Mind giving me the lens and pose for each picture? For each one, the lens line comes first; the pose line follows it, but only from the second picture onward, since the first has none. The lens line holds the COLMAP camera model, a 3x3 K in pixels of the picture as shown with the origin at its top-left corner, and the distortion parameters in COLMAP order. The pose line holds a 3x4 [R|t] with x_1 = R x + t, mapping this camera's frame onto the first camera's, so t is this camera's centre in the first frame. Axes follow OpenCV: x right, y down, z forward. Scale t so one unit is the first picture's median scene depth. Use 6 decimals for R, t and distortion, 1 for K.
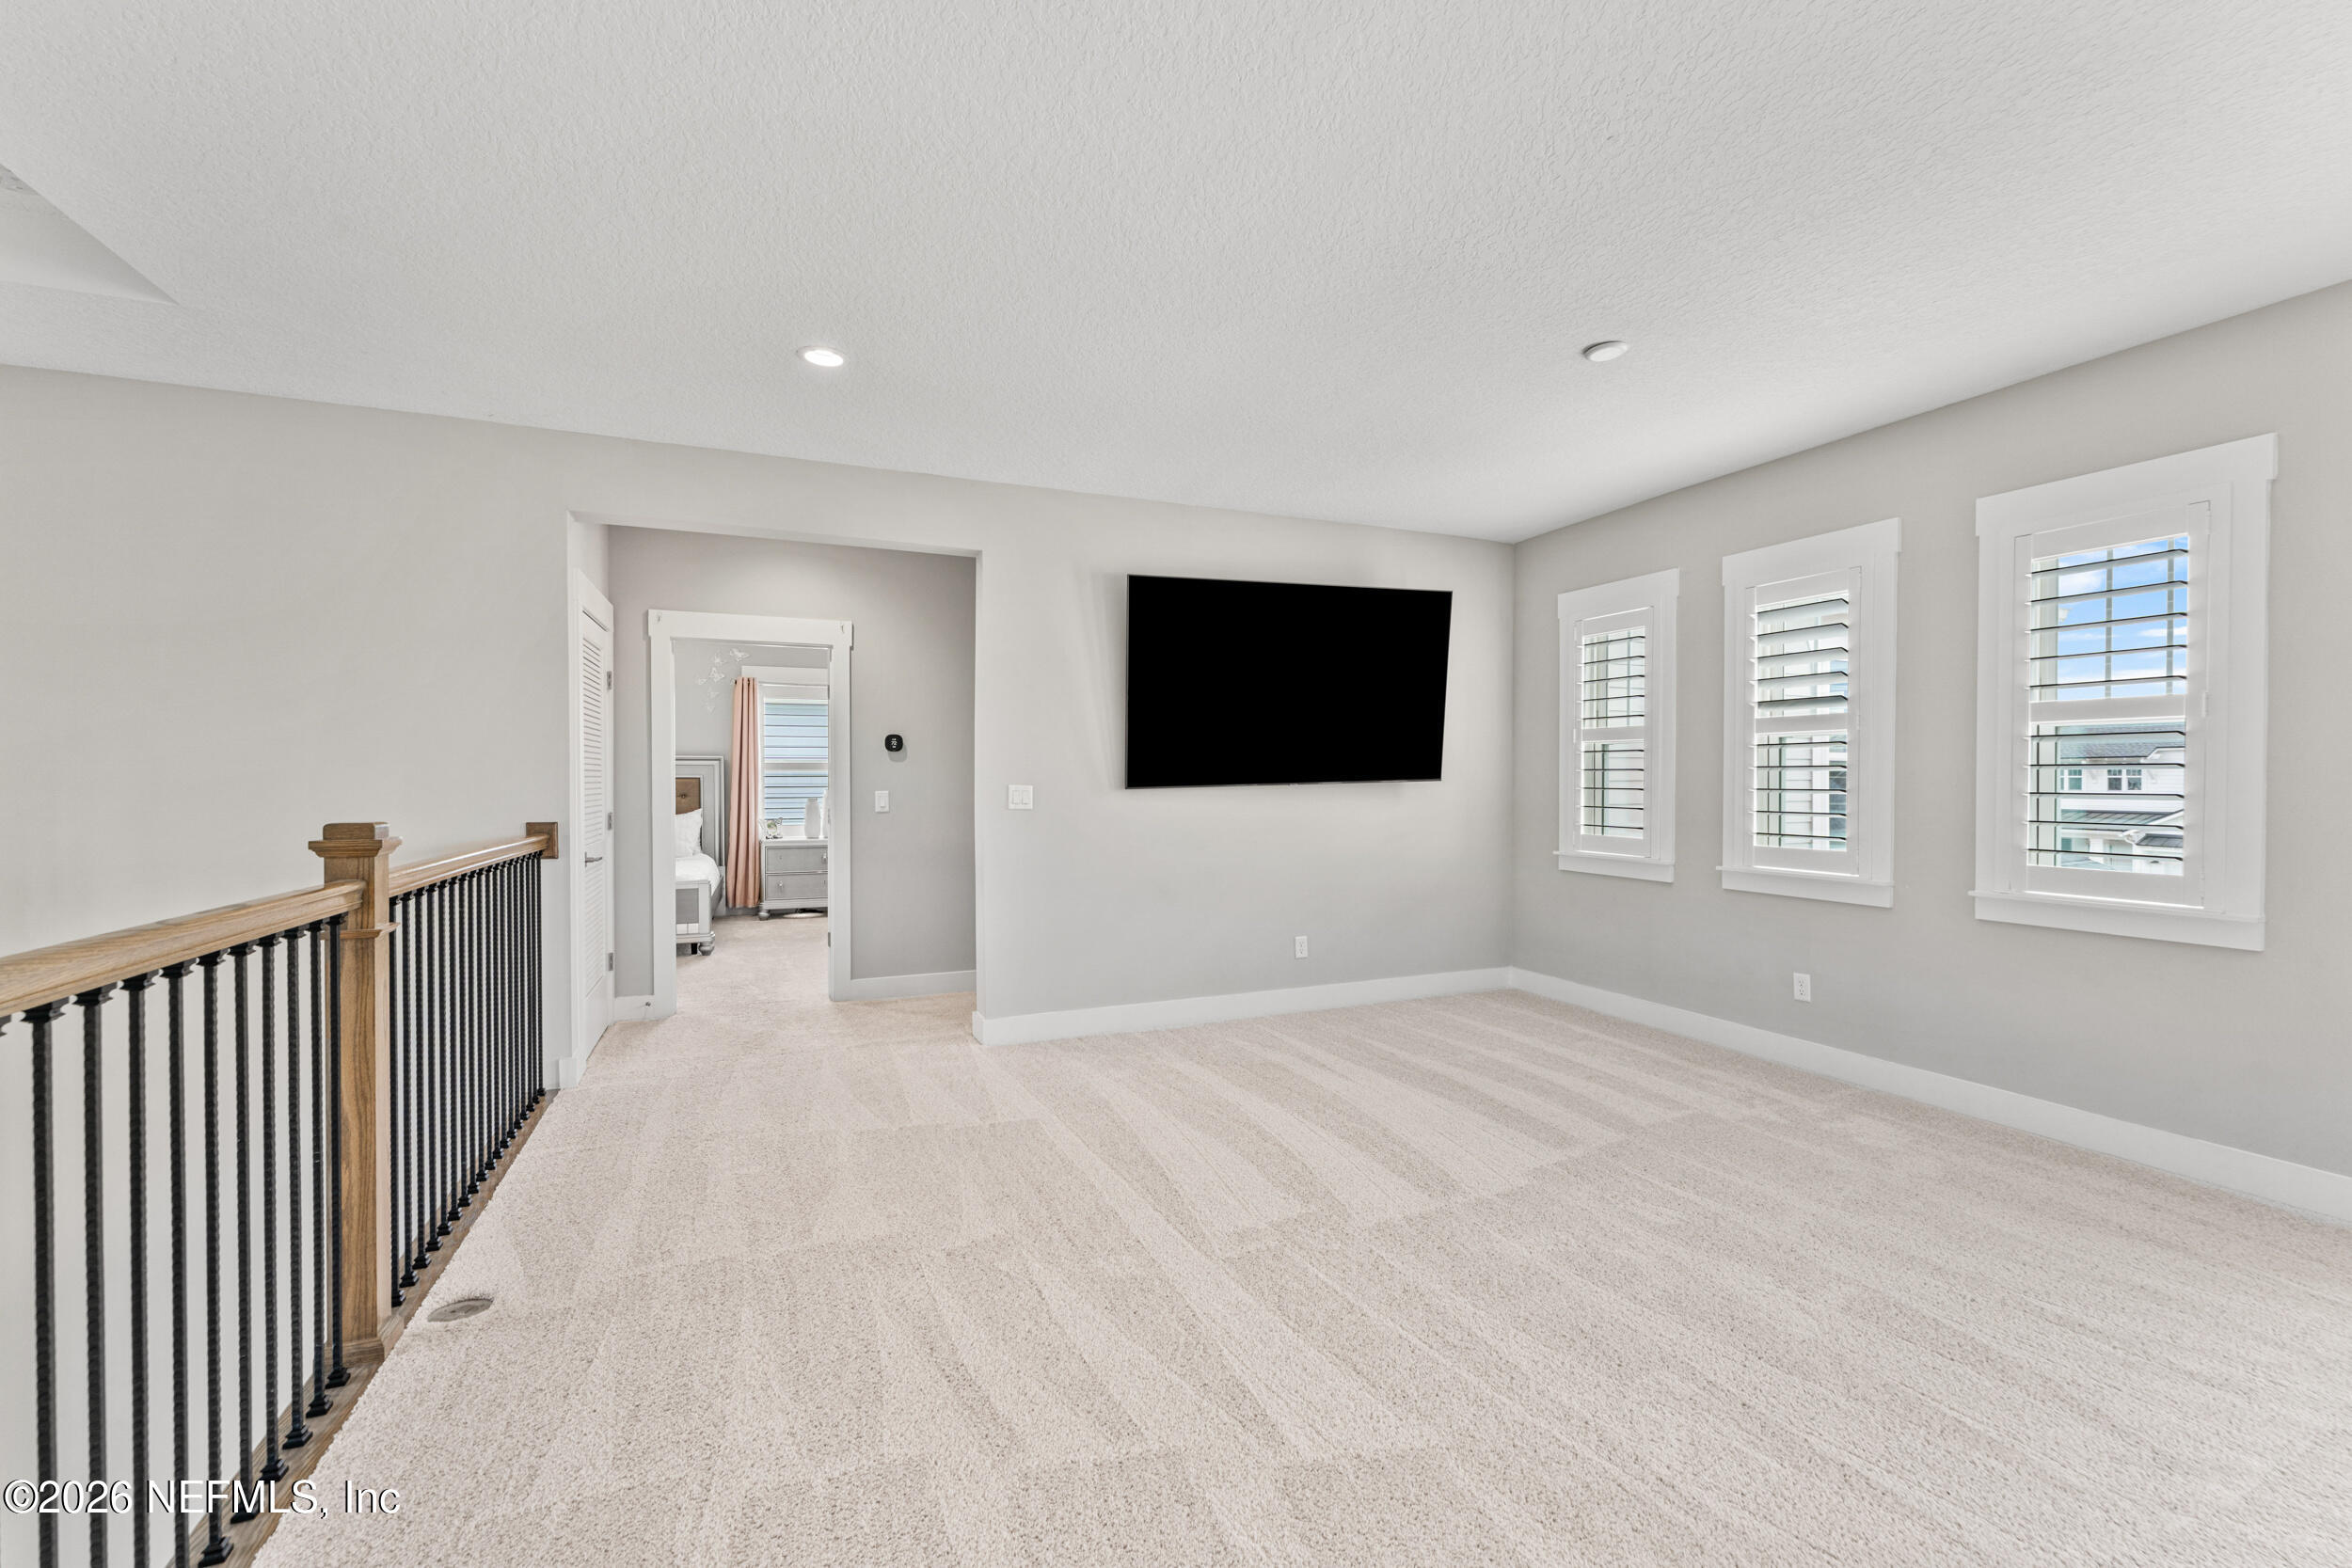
lens RADIAL K [[1013.6, 0, 1191.2], [0, 1013.6, 786.8], [0, 0, 1]] dist [0.000186, -0.000113]
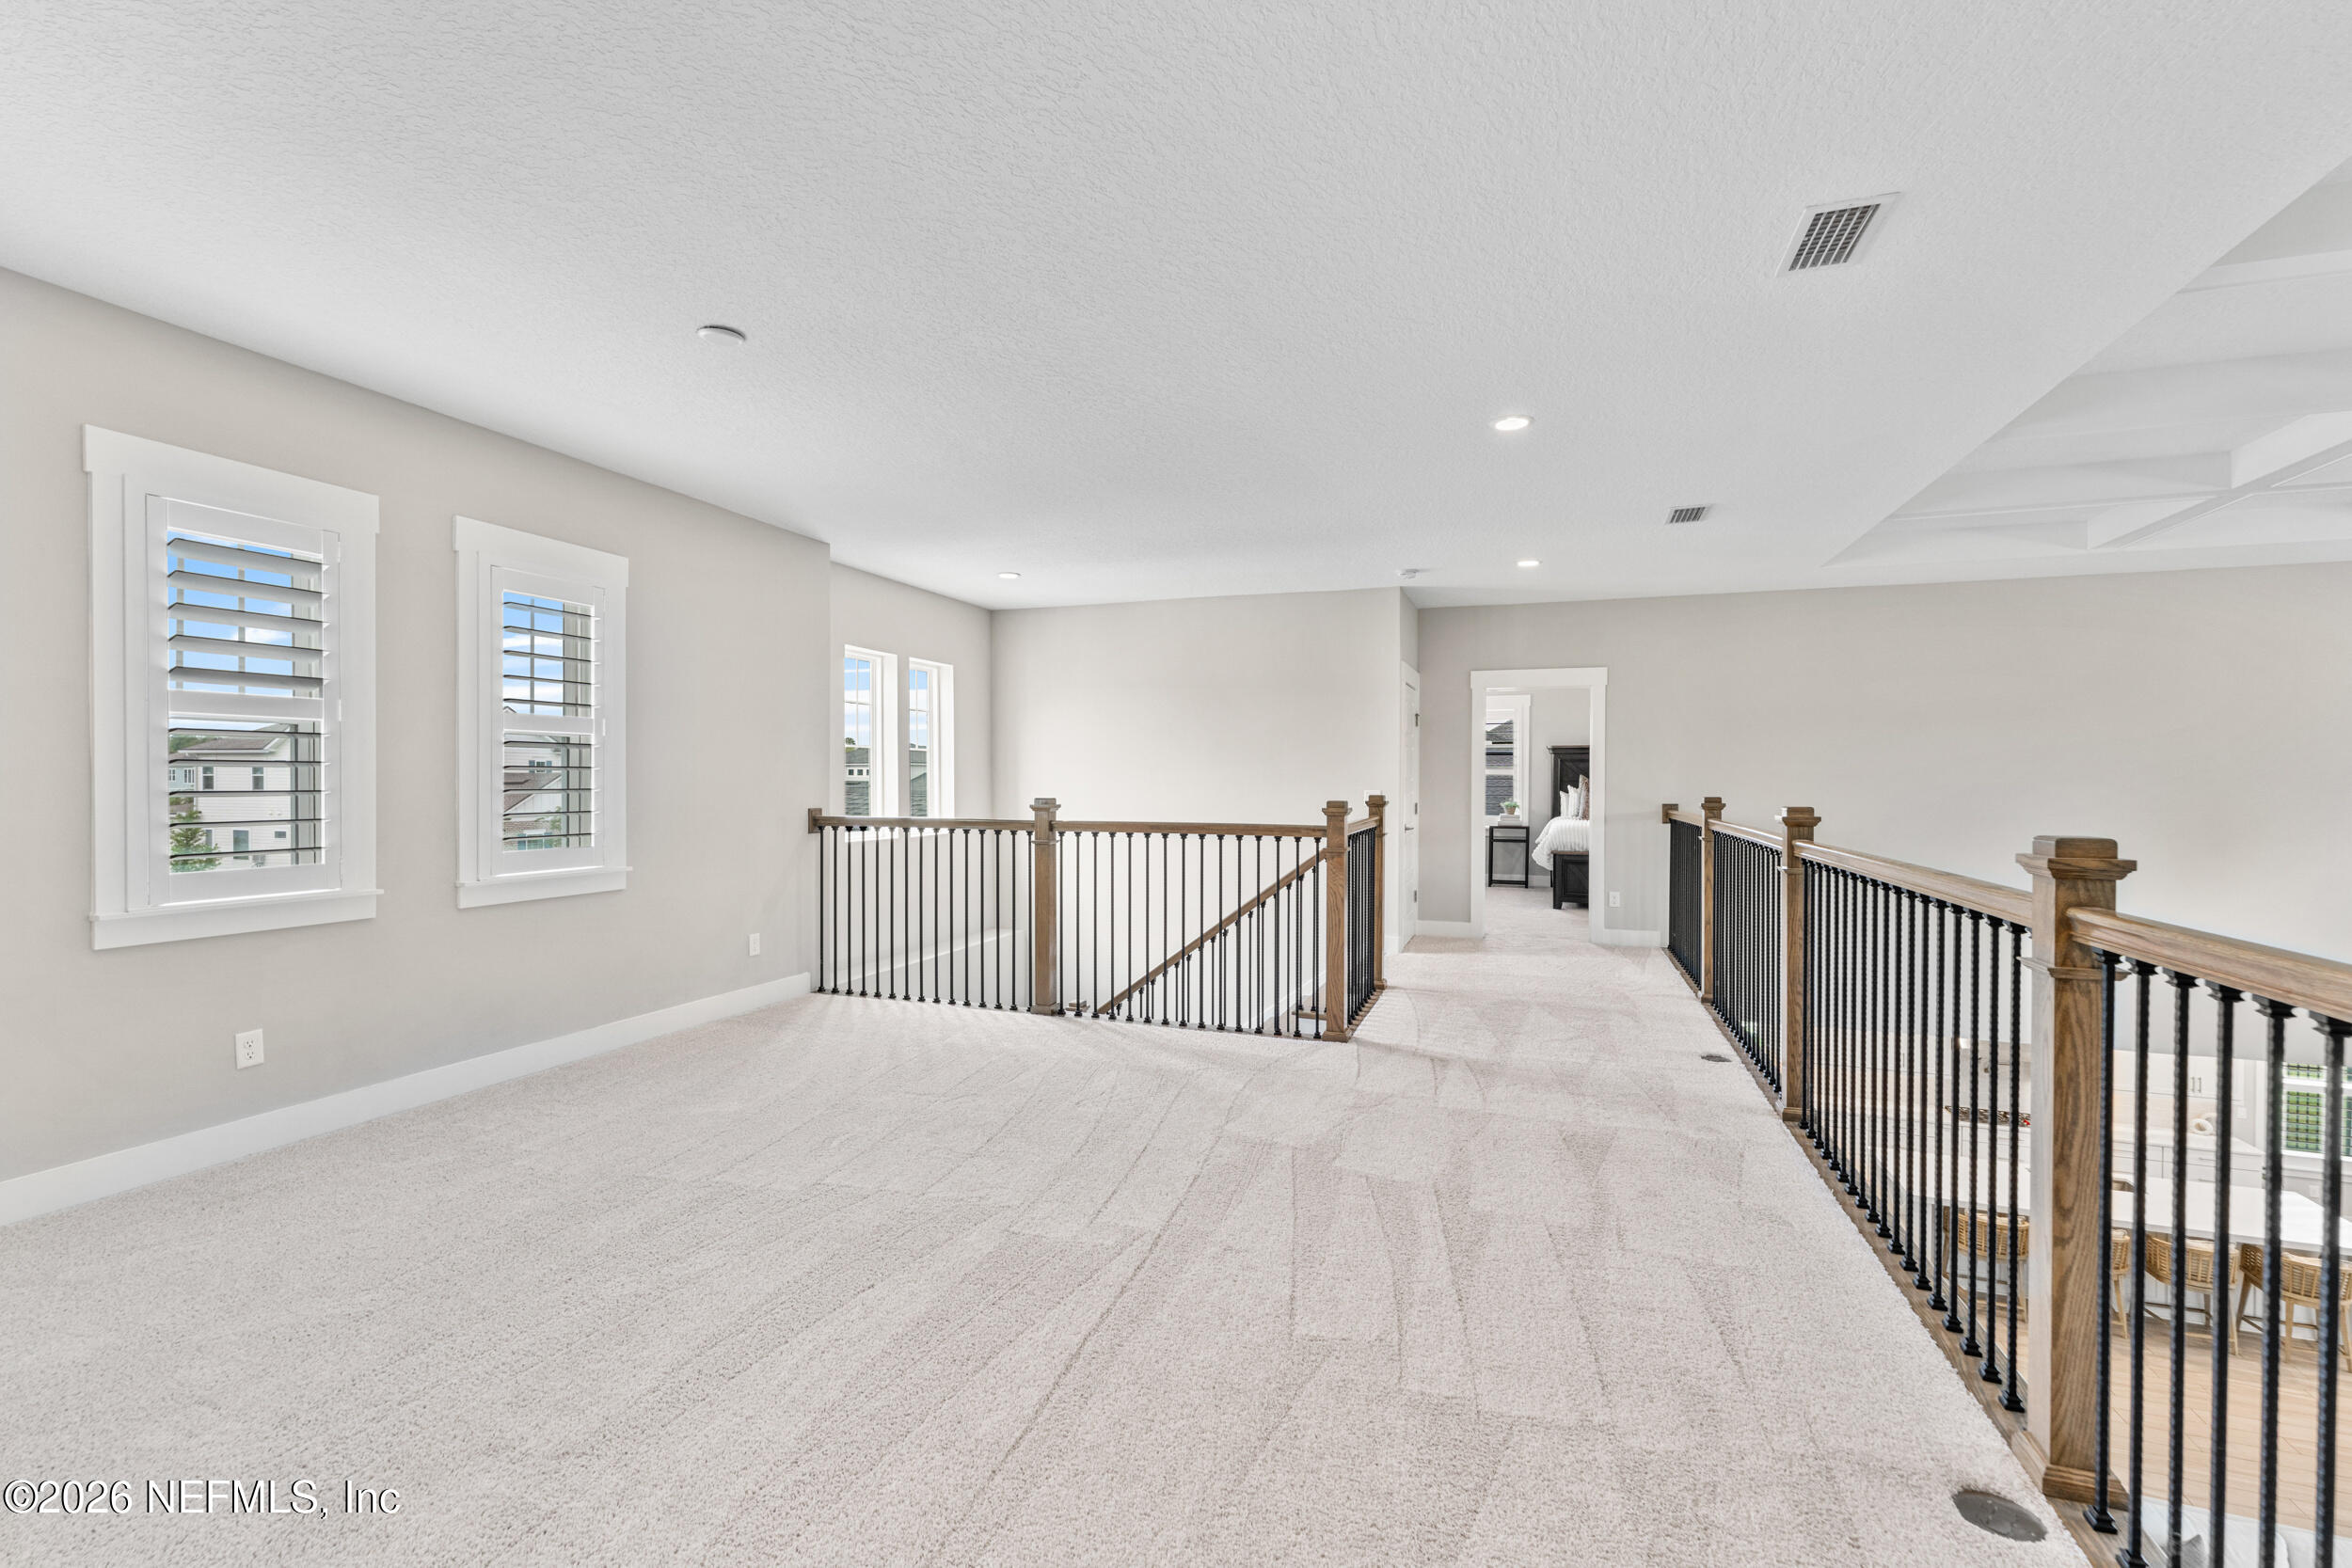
lens RADIAL K [[1013.6, 0, 1191.2], [0, 1013.6, 786.8], [0, 0, 1]] dist [0.000186, -0.000113]
pose [[-0.741373, -0.006747, 0.671059, -0.473415], [0.002440, 0.999916, 0.012749, -0.009441], [-0.671089, 0.011090, -0.741294, 1.167488]]
